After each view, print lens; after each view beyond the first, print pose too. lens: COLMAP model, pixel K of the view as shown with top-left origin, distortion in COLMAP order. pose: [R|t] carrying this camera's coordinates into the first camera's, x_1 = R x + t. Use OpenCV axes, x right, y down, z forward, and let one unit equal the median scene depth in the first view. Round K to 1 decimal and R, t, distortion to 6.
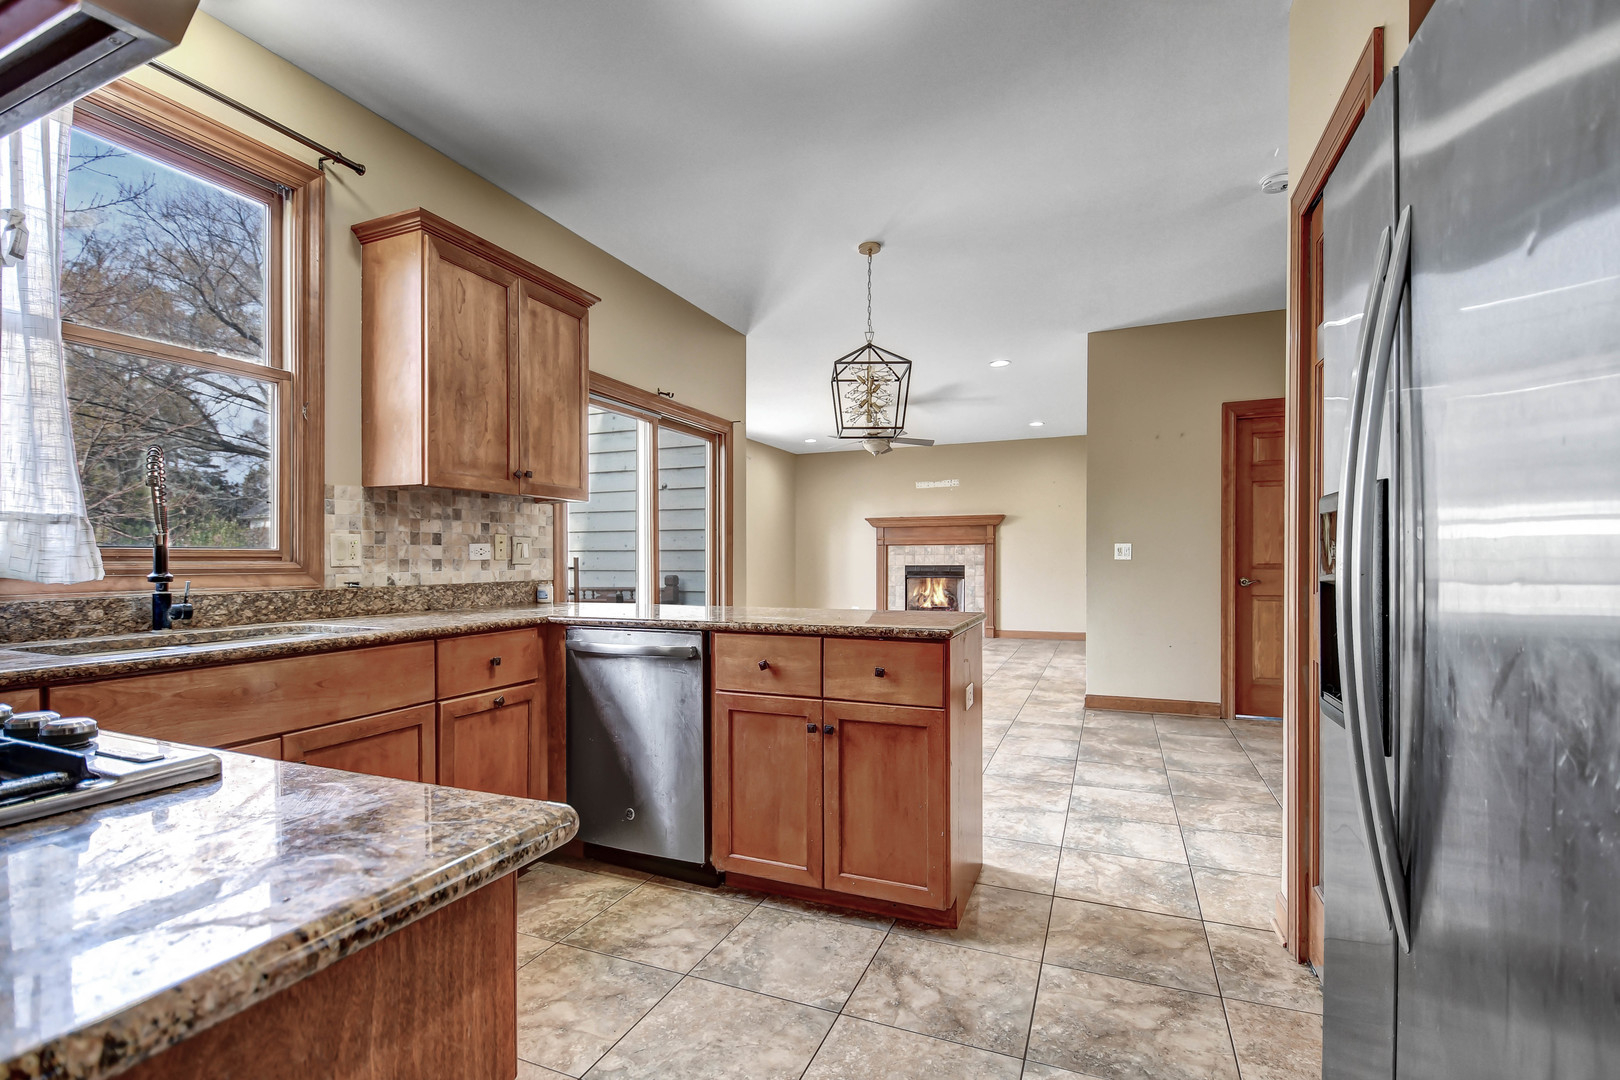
lens RADIAL K [[734.4, 0, 808.7], [0, 734.4, 566.6], [0, 0, 1]] dist [-0.009688, -0.000465]
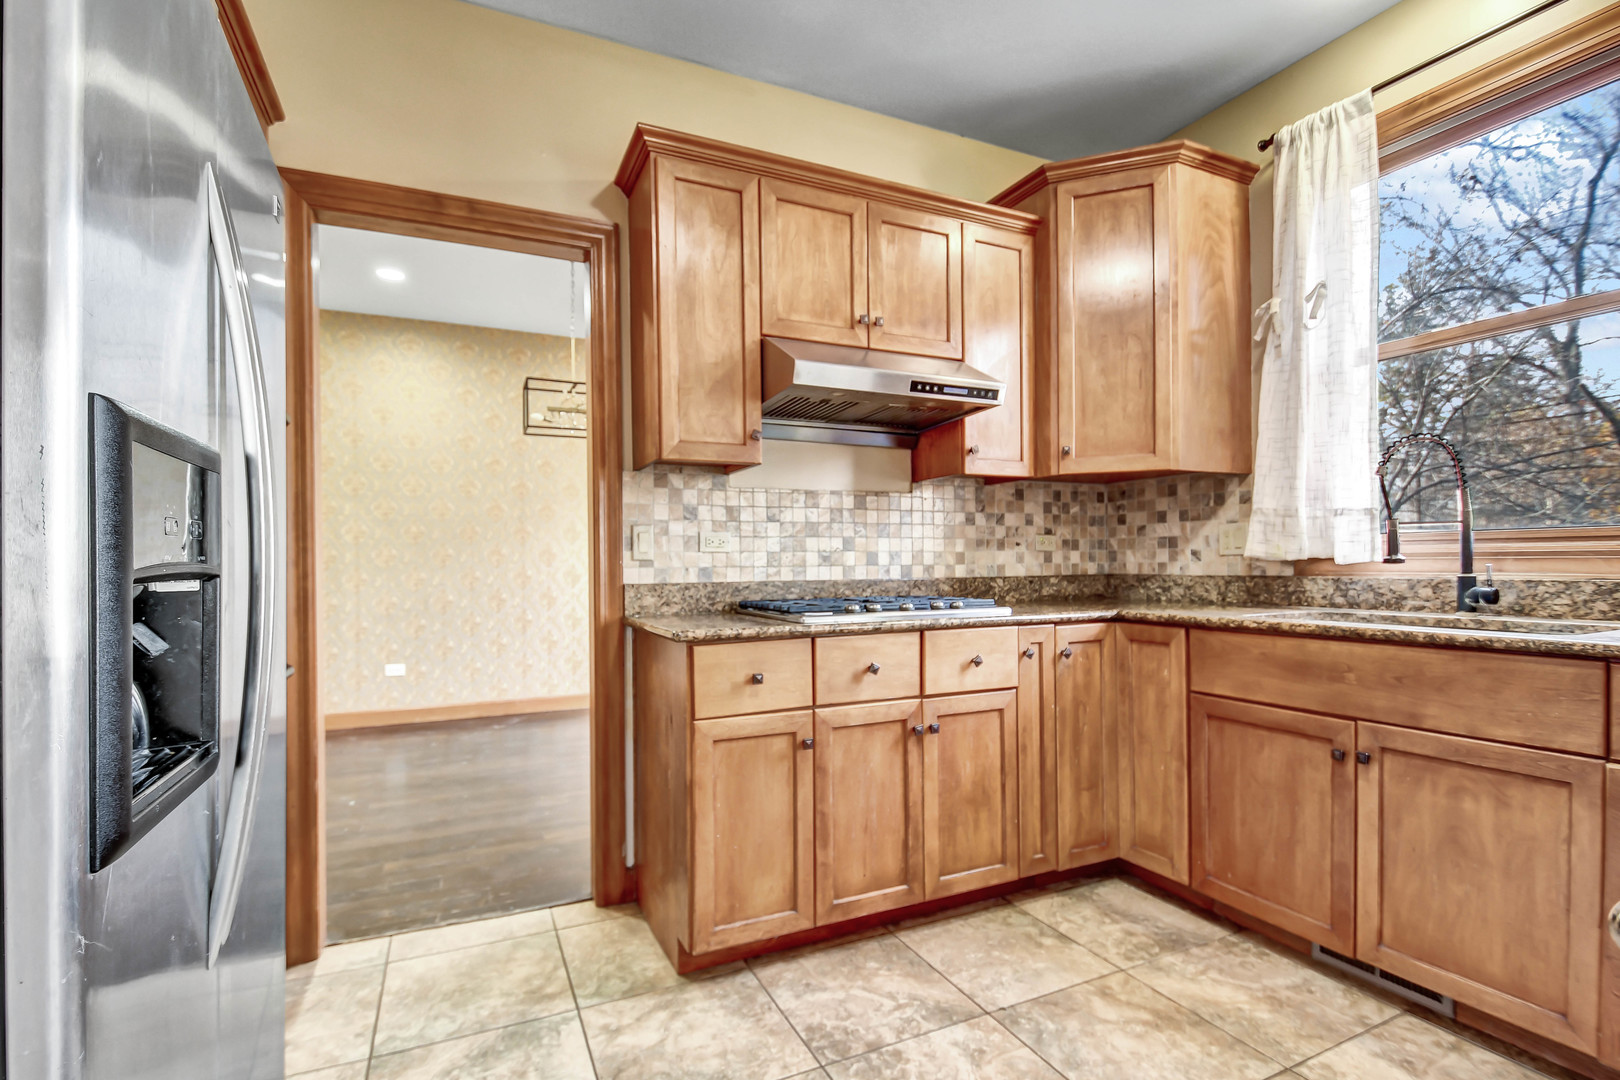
lens RADIAL K [[759.6, 0, 811.9], [0, 759.6, 568.5], [0, 0, 1]] dist [-0.002125, -0.000354]
pose [[-0.673018, 0.016506, -0.739442, 0.348126], [0.006500, 0.999844, 0.016403, 0.003013], [0.739597, 0.006233, -0.673021, 0.761622]]
